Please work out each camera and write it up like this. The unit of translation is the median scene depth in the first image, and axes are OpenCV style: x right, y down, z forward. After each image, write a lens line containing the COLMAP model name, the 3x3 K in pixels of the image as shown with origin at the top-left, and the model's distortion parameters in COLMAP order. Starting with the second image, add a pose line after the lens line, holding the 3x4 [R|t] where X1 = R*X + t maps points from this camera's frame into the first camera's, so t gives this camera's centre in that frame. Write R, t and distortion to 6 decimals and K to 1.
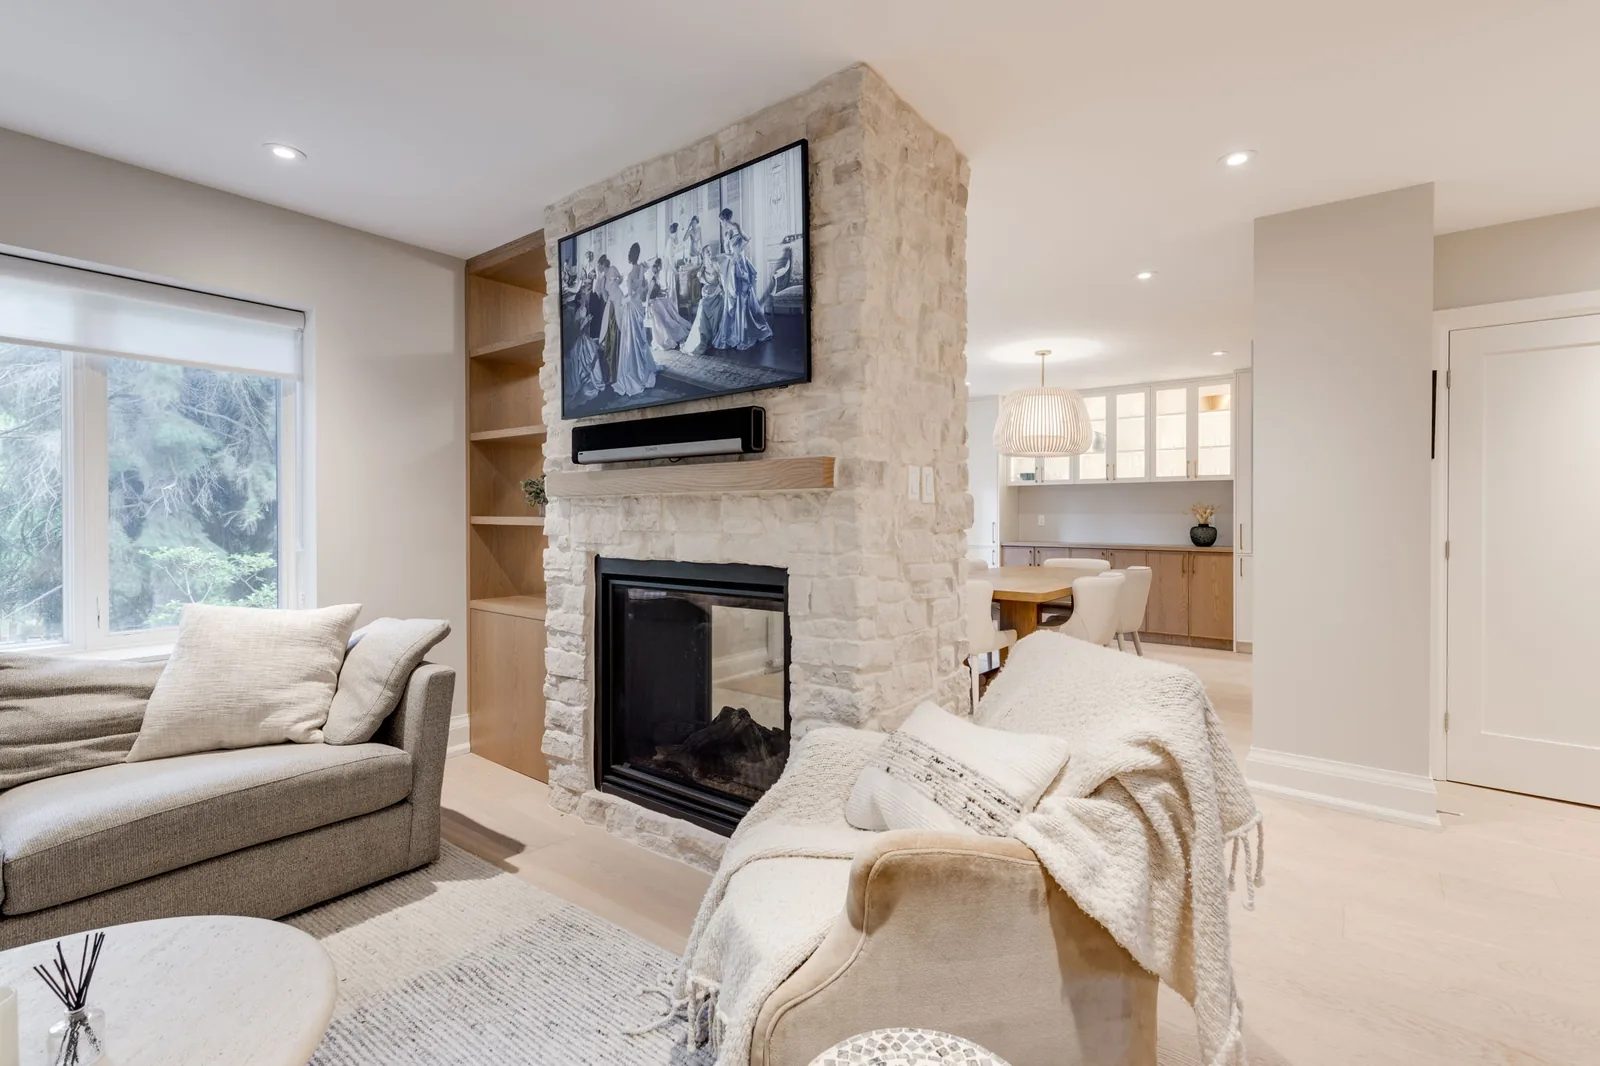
lens RADIAL K [[749.1, 0, 834.7], [0, 749.1, 519.4], [0, 0, 1]] dist [0.005655, 0.000545]
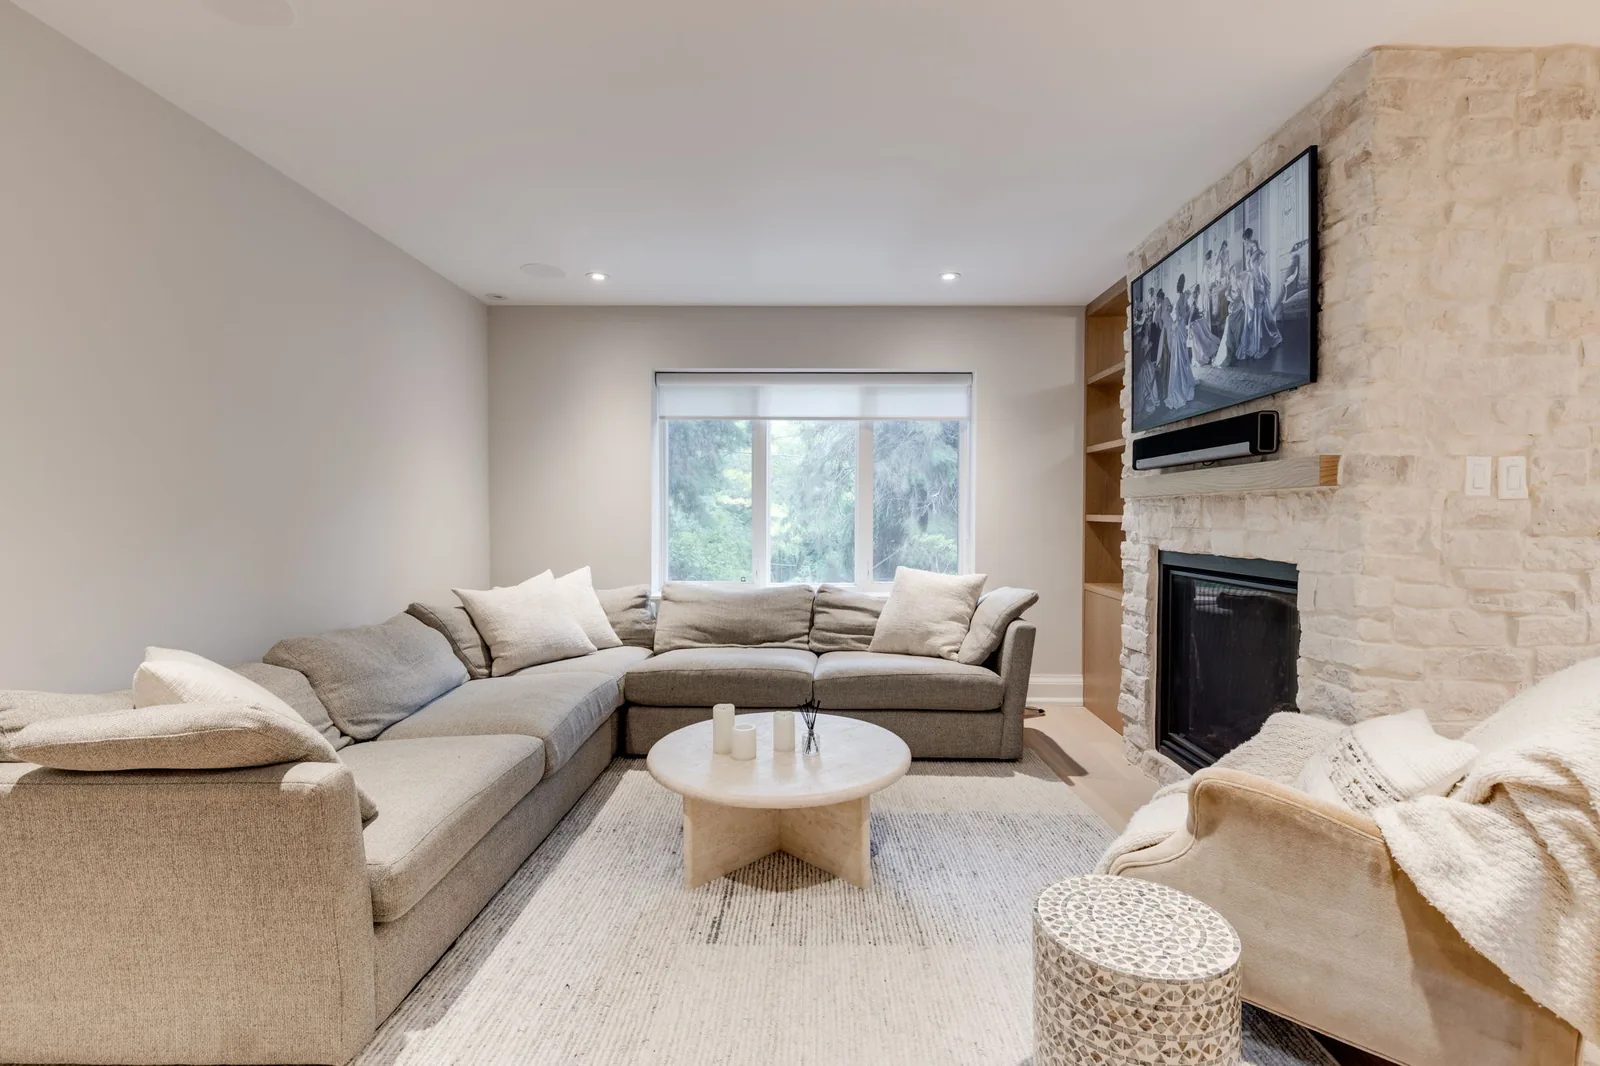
lens RADIAL K [[747.1, 0, 786.3], [0, 747.1, 527.8], [0, 0, 1]] dist [0.001986, -0.000051]
pose [[0.576493, 0.016339, -0.816939, 0.358816], [-0.007751, 0.999864, 0.014529, 0.005082], [0.817066, -0.002044, 0.576541, -0.163040]]
